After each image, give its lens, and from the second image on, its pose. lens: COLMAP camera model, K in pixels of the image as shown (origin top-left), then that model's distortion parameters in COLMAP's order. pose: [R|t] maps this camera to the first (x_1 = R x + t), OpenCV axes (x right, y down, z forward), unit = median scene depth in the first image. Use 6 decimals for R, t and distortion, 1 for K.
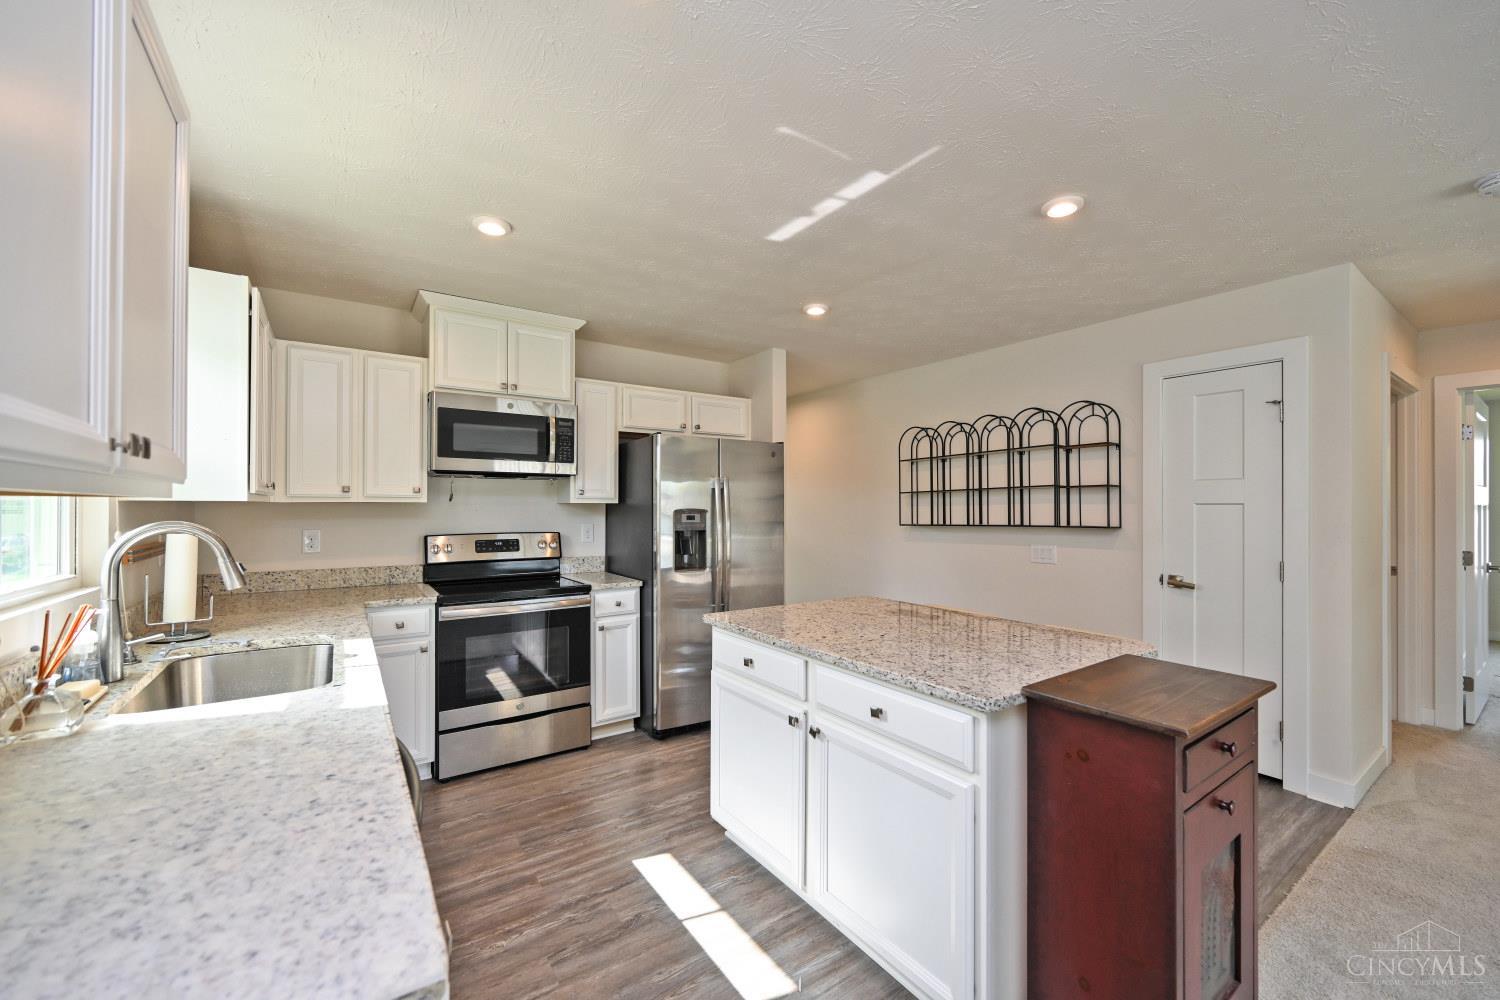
lens RADIAL K [[589.8, 0, 746.6], [0, 589.8, 502.2], [0, 0, 1]] dist [-0.005079, 0.001079]
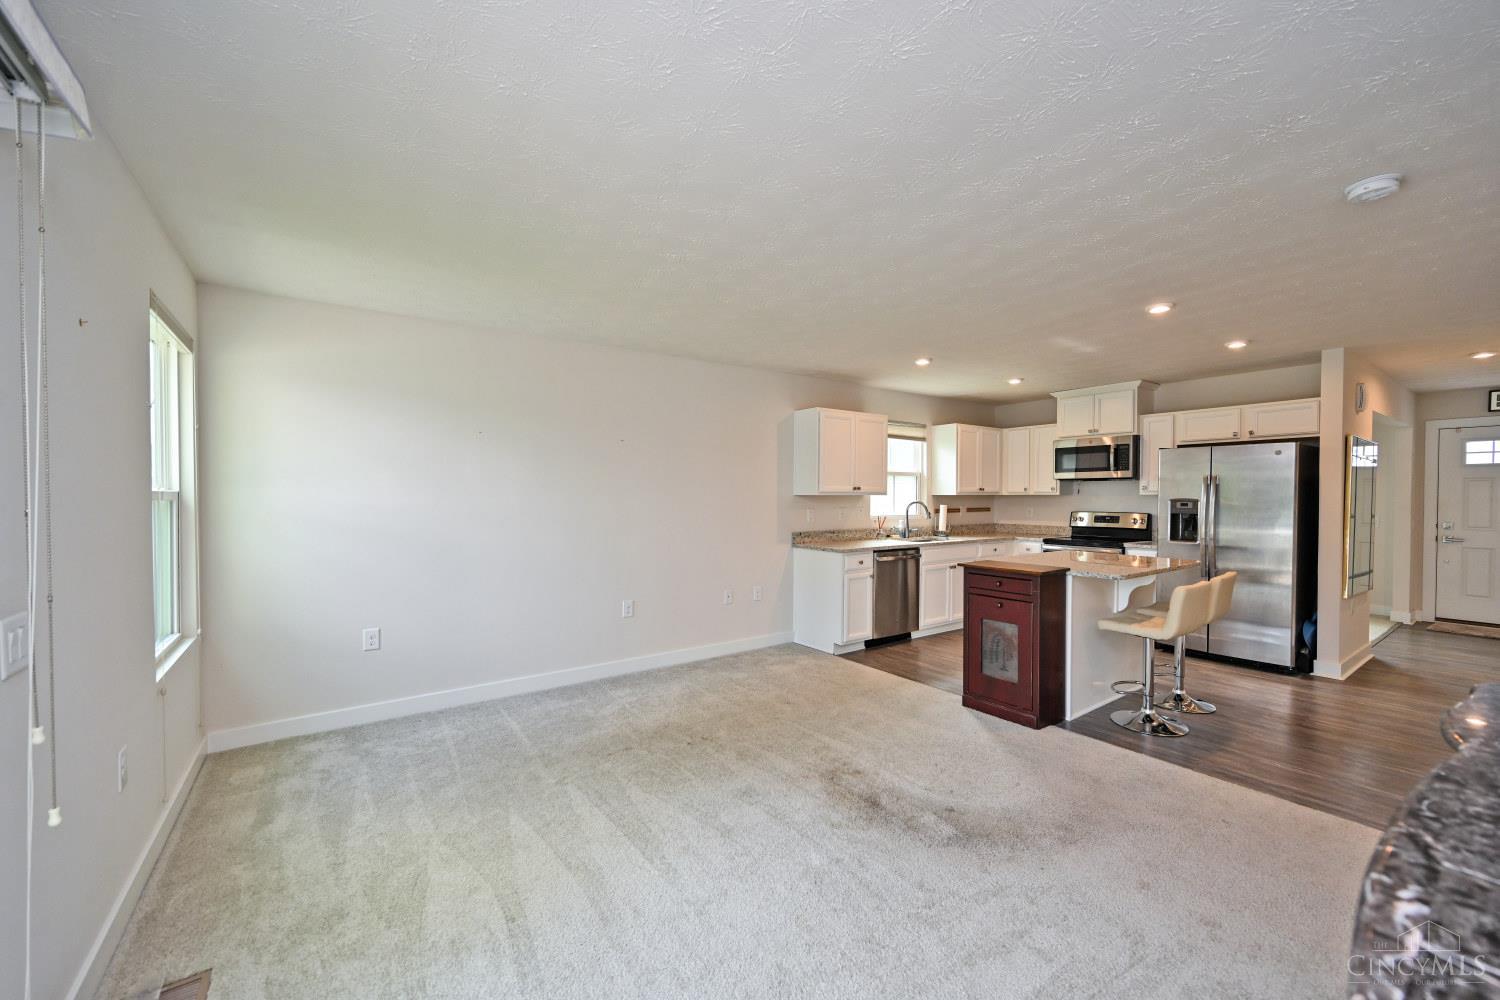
lens RADIAL K [[589.8, 0, 754.9], [0, 589.8, 503.3], [0, 0, 1]] dist [-0.005079, 0.001079]
pose [[0.022514, 0.013661, -0.999653, 1.441549], [0.006924, 0.999881, 0.013820, -0.005491], [0.999723, -0.007233, 0.022417, -0.086252]]
